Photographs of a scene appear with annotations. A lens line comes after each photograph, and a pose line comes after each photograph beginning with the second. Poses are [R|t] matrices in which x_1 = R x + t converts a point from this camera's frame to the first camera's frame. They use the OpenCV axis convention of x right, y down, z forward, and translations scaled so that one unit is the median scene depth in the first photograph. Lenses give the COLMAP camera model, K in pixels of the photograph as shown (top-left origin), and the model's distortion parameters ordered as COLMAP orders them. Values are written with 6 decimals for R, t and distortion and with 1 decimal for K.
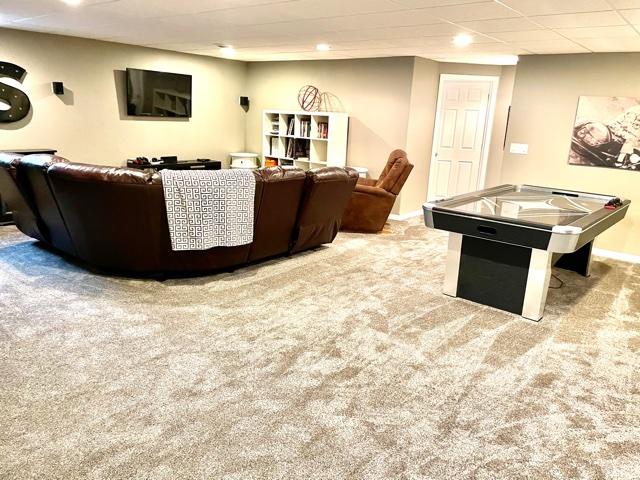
lens RADIAL K [[490.0, 0, 325.3], [0, 490.0, 238.1], [0, 0, 1]] dist [0.070854, -0.088587]
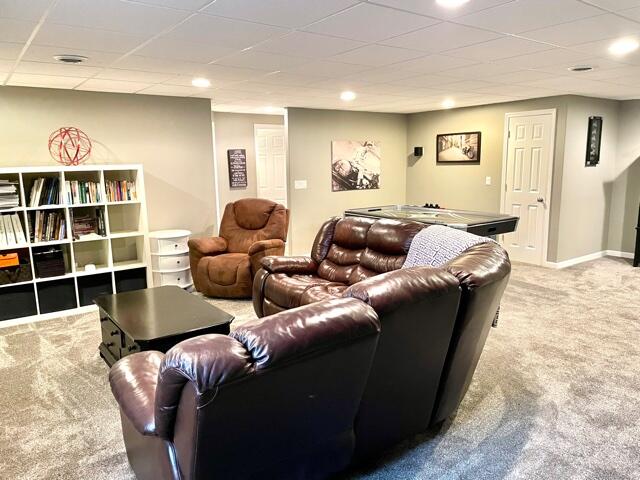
lens RADIAL K [[490.0, 0, 320.5], [0, 490.0, 240.0], [0, 0, 1]] dist [0.070854, -0.088587]
pose [[0.241123, -0.206847, 0.948195, -0.983194], [0.271278, 0.952442, 0.138789, -0.268348], [-0.931809, 0.223759, 0.285769, 0.847258]]
